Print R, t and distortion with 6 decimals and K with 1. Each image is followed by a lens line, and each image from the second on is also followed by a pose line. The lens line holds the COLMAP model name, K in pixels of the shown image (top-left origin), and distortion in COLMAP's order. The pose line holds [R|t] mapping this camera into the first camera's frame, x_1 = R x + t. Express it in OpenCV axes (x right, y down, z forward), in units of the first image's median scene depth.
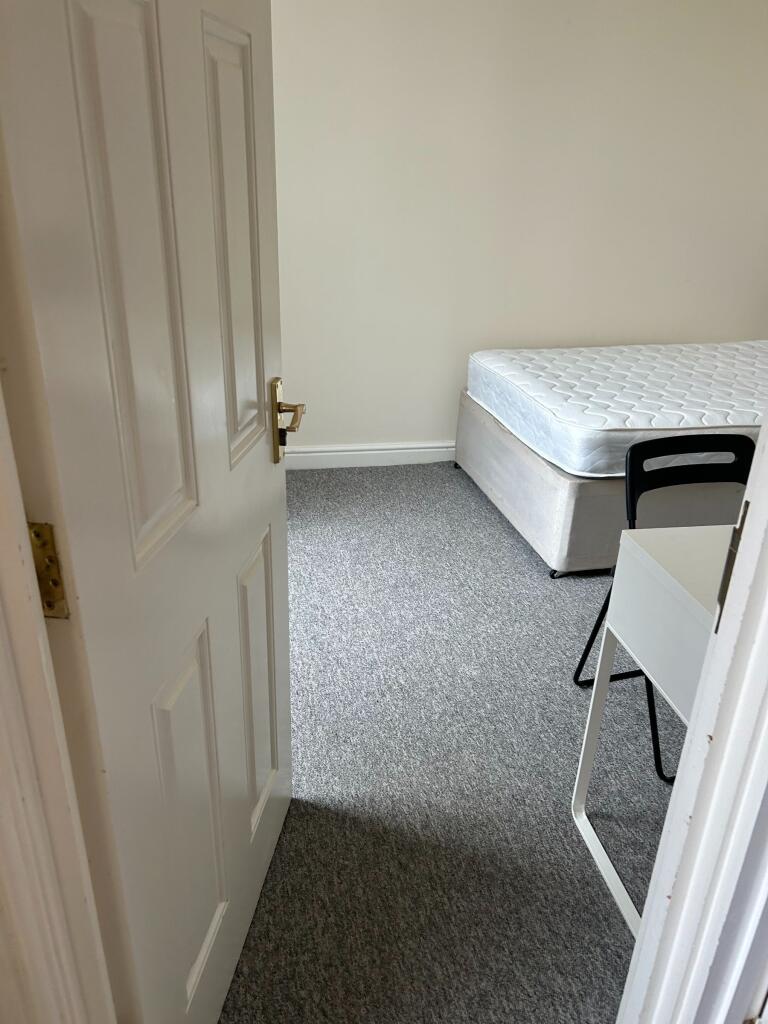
lens RADIAL K [[774.7, 0, 384.4], [0, 774.7, 512.6], [0, 0, 1]] dist [0.002982, 0.000067]
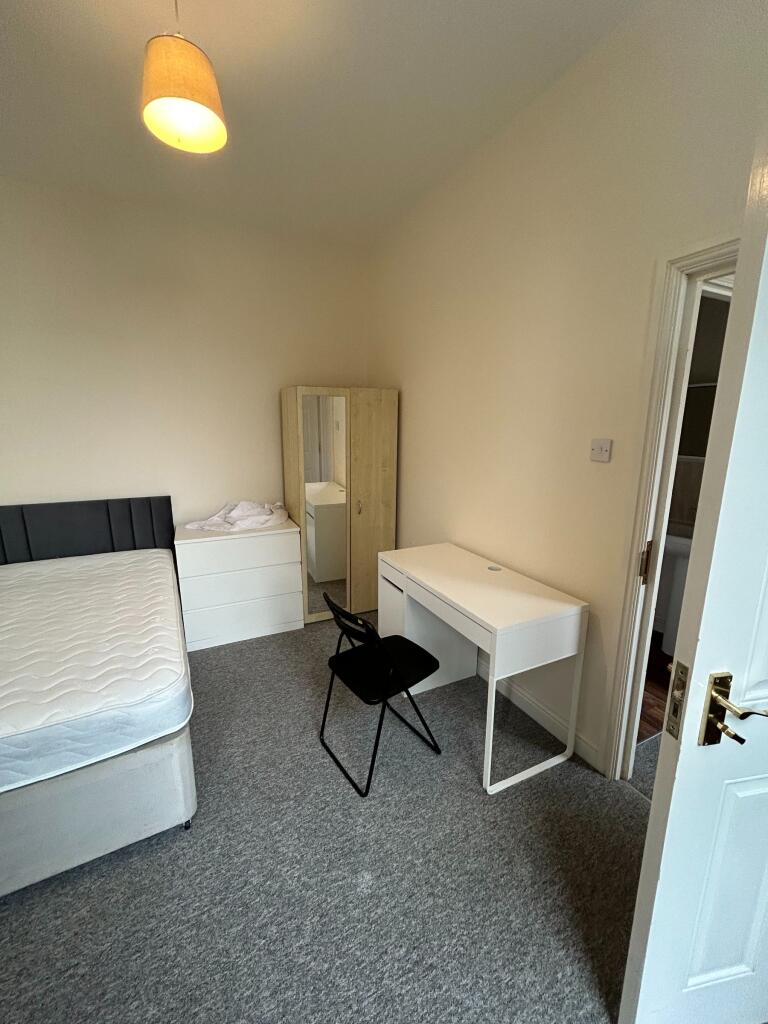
lens RADIAL K [[410.3, 0, 381.5], [0, 410.3, 507.8], [0, 0, 1]] dist [-0.002475, -0.000551]
pose [[-0.257168, -0.236178, 0.937062, -0.382020], [0.394422, 0.859578, 0.324895, -0.527803], [-0.882211, 0.453150, -0.127902, 0.967990]]
